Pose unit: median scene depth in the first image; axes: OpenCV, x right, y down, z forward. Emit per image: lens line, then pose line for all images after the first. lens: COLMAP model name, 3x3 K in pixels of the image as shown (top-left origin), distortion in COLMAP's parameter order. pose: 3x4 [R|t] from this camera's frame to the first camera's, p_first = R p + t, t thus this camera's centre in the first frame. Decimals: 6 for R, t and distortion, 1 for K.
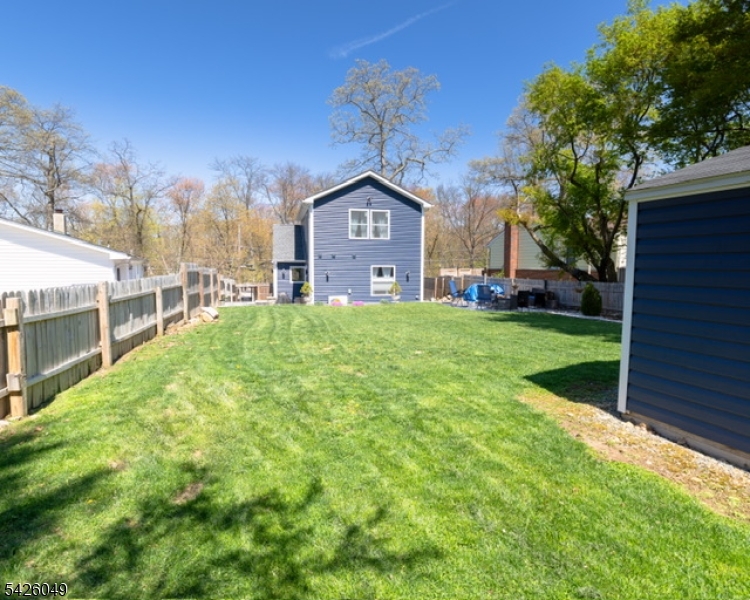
lens RADIAL K [[419.8, 0, 370.4], [0, 419.8, 296.9], [0, 0, 1]] dist [-0.000882, 0.001922]
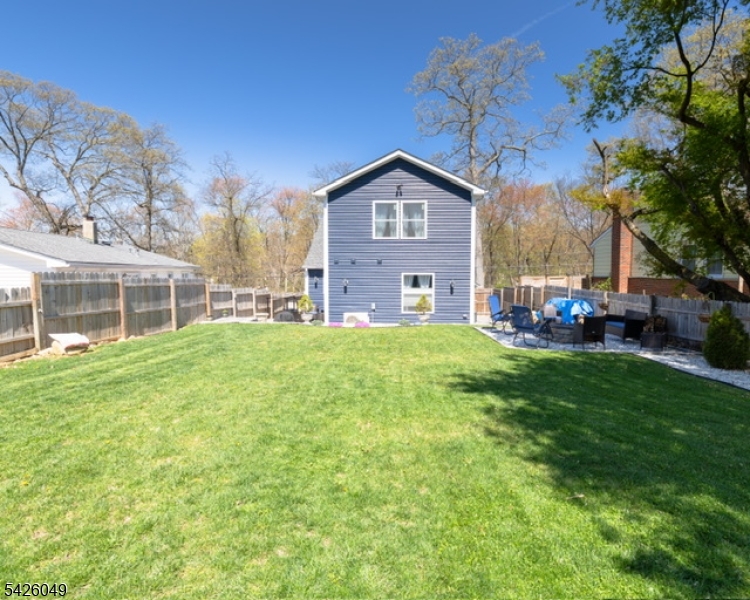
lens RADIAL K [[419.8, 0, 370.4], [0, 419.8, 296.9], [0, 0, 1]] dist [-0.000882, 0.001922]
pose [[0.958908, 0.014765, -0.283334, 0.164068], [-0.018781, 0.999758, -0.011461, -0.021049], [0.283096, 0.016312, 0.958953, 0.242869]]
